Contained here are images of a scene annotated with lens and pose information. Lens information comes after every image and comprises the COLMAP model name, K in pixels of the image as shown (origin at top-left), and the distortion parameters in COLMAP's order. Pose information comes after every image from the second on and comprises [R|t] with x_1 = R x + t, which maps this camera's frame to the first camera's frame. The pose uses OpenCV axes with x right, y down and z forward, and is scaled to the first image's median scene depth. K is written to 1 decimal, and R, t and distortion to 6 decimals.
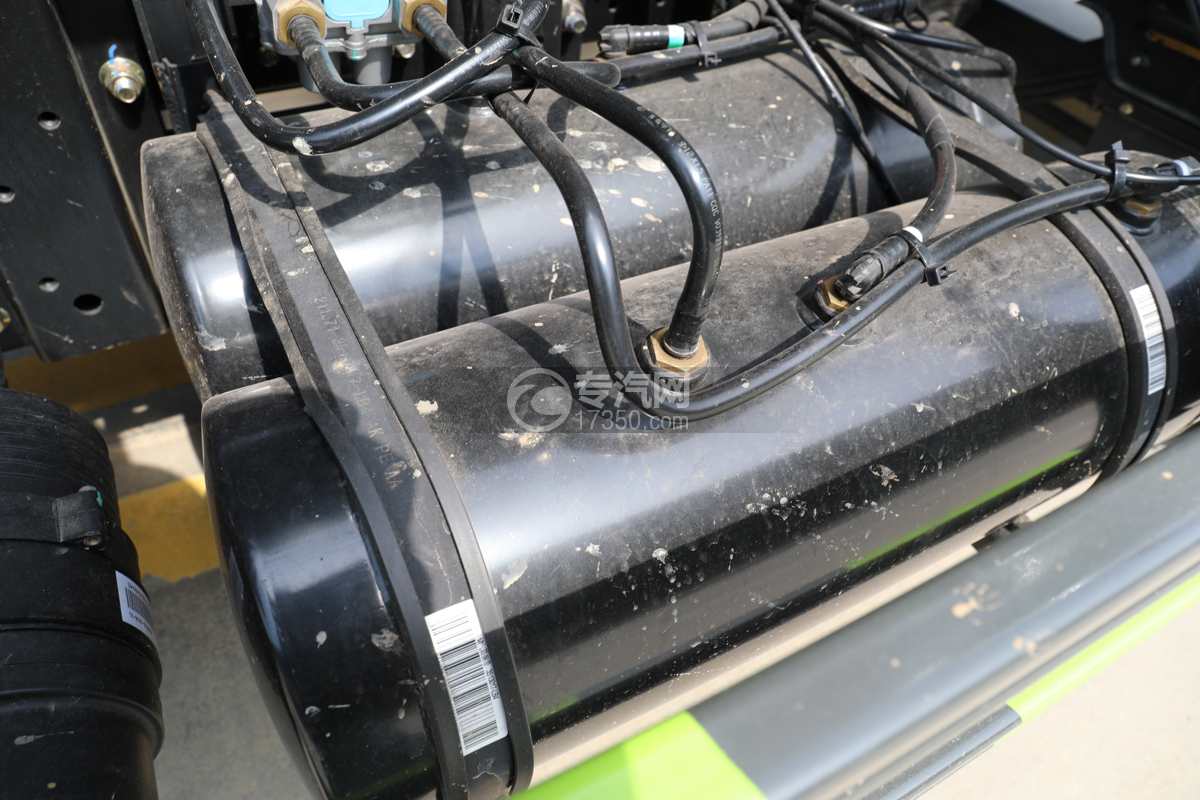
lens RADIAL K [[840.7, 0, 597.3], [0, 840.7, 402.1], [0, 0, 1]] dist [-0.069449, 0.050803]
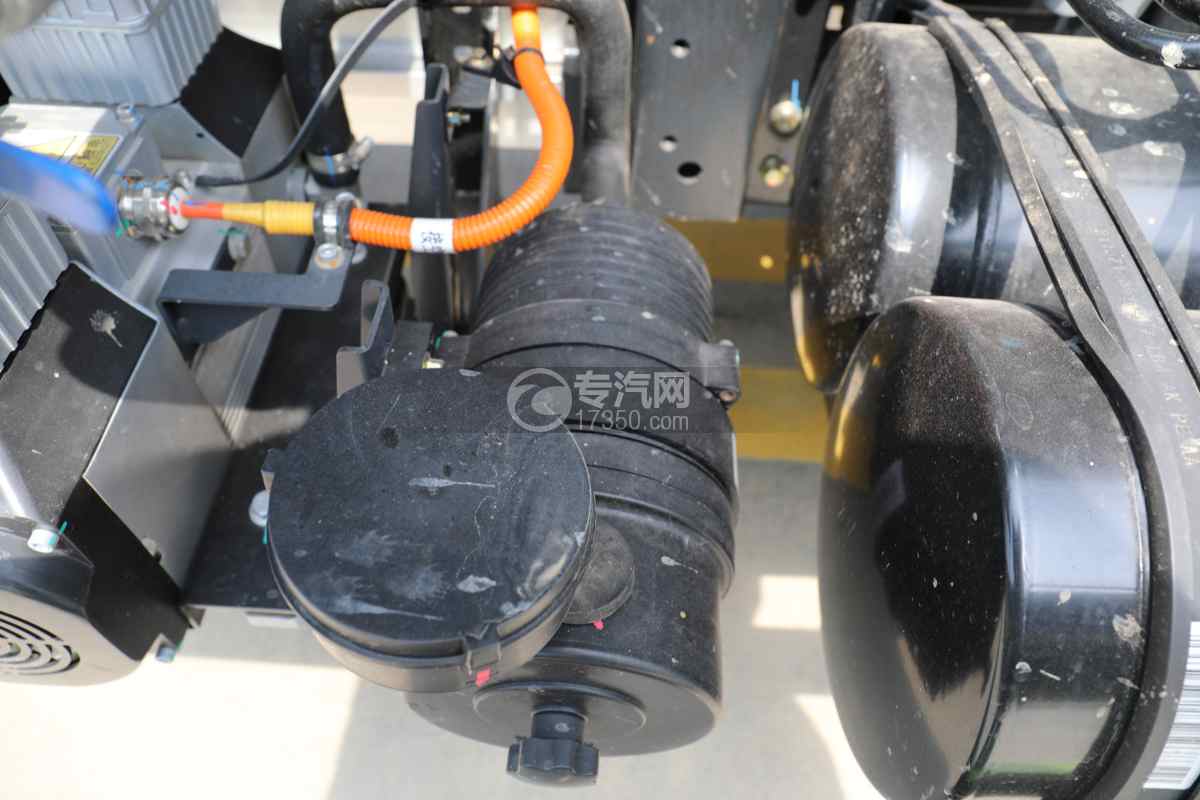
lens RADIAL K [[840.7, 0, 597.5], [0, 840.7, 404.1], [0, 0, 1]] dist [-0.069449, 0.050803]
pose [[0.873293, 0.351364, -0.337496, -0.392022], [-0.339523, 0.935723, 0.095635, 0.129553], [0.349406, 0.031070, 0.936456, 0.003762]]
